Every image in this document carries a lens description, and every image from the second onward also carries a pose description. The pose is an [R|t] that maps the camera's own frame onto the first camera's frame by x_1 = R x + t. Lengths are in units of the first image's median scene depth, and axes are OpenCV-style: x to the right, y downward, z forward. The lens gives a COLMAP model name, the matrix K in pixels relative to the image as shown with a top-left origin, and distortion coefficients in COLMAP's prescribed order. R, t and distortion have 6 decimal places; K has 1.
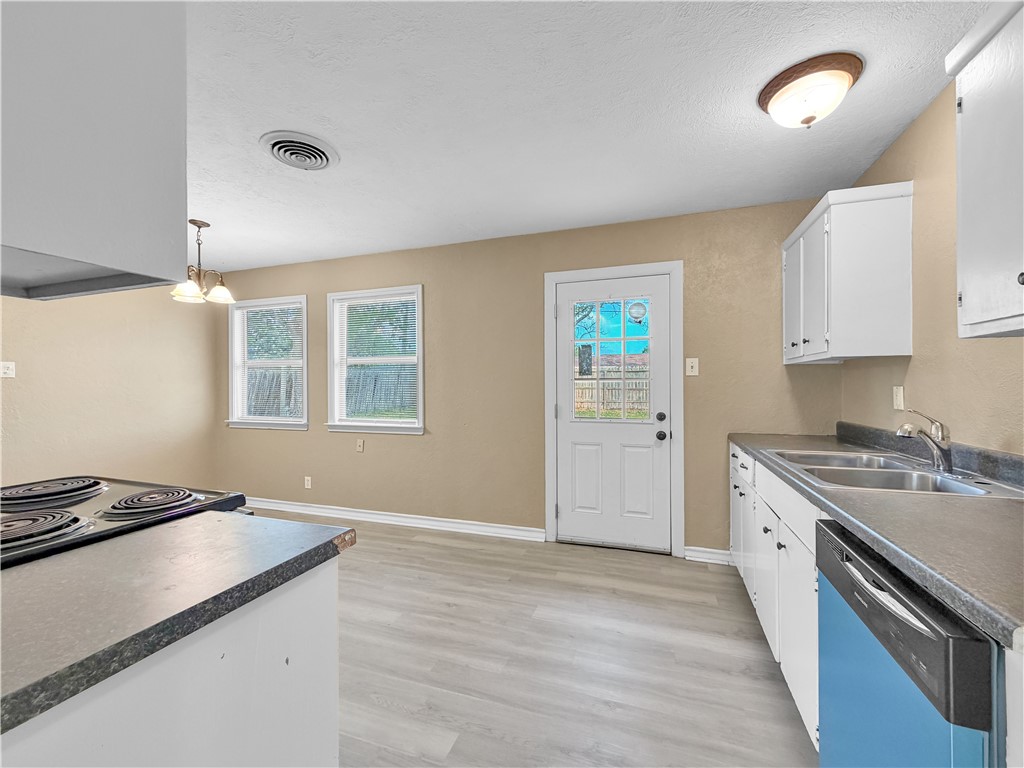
lens RADIAL K [[424.7, 0, 528.9], [0, 424.7, 385.1], [0, 0, 1]] dist [-0.000410, -0.000215]
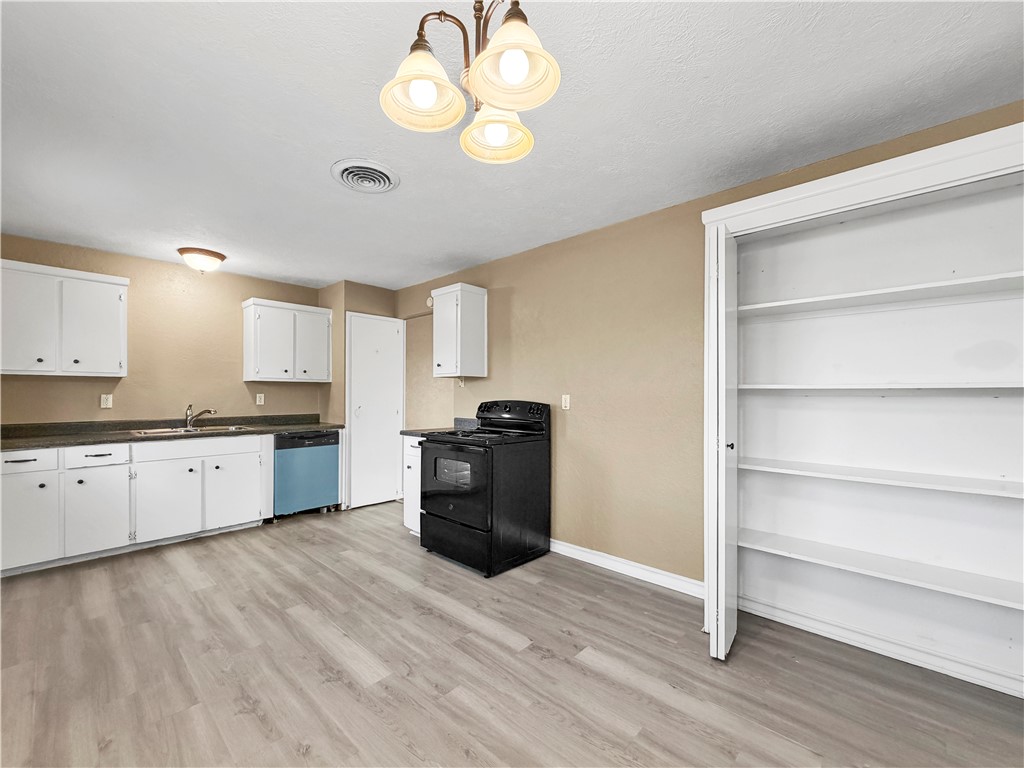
lens RADIAL K [[413.9, 0, 510.4], [0, 413.9, 394.4], [0, 0, 1]] dist [-0.000273, -0.000371]
pose [[-0.905271, 0.001327, 0.424833, -1.028347], [0.000635, 0.999998, -0.001770, 0.006414], [-0.424835, -0.001333, -0.905270, 1.404863]]
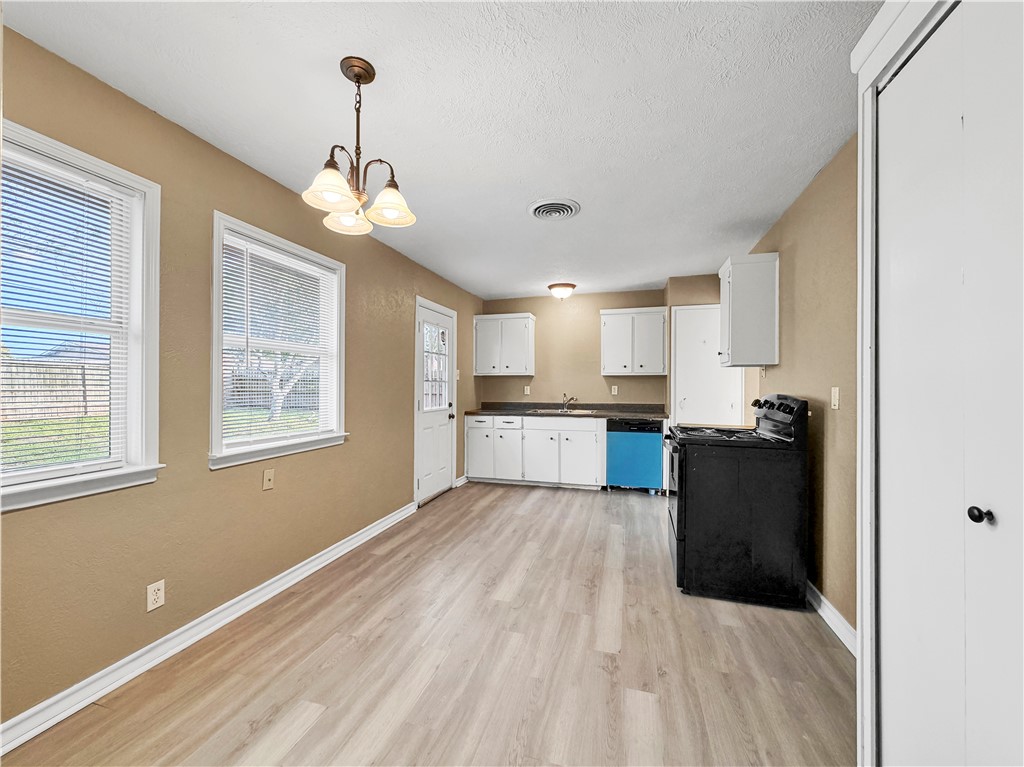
lens RADIAL K [[414.2, 0, 512.0], [0, 414.2, 383.5], [0, 0, 1]] dist [0.000181, -0.000550]
pose [[-0.037035, 0.007845, 0.999283, -1.428807], [-0.001270, 0.999968, -0.007897, 0.006558], [-0.999313, -0.001562, -0.037024, 0.922473]]
